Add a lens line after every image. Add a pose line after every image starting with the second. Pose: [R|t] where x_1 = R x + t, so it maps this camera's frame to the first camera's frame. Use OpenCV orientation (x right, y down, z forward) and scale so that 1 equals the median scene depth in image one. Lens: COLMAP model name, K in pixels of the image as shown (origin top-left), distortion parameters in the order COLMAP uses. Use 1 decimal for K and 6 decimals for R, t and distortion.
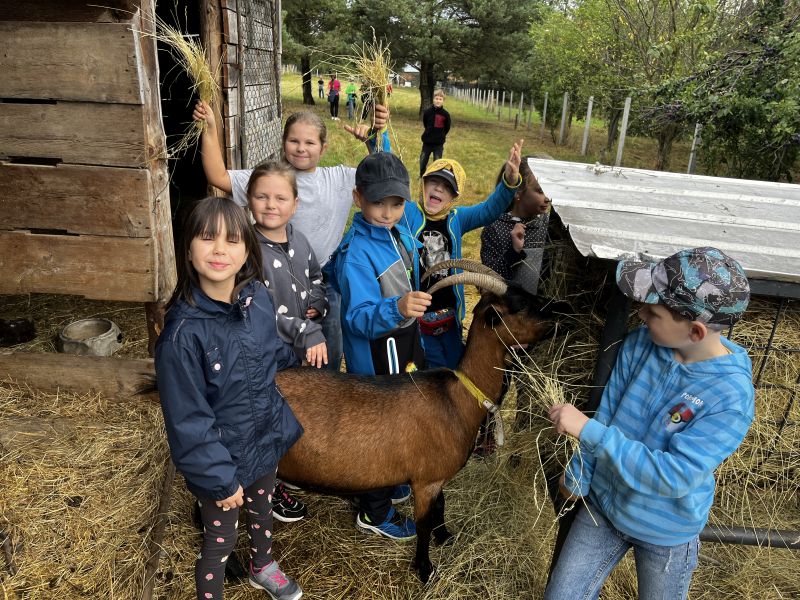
lens RADIAL K [[561.7, 0, 400.0], [0, 561.7, 300.0], [0, 0, 1]] dist [0.089801, -0.101042]
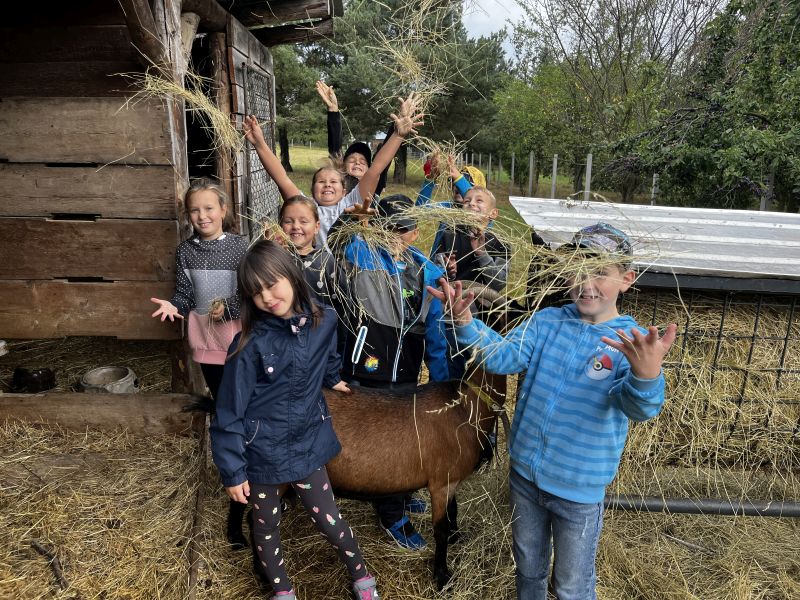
lens RADIAL K [[561.7, 0, 400.0], [0, 561.7, 300.0], [0, 0, 1]] dist [0.089801, -0.101042]
pose [[0.998308, -0.043864, 0.038168, -0.044299], [0.047603, 0.993511, -0.103298, 0.058087], [-0.033389, 0.104940, 0.993918, -0.107936]]
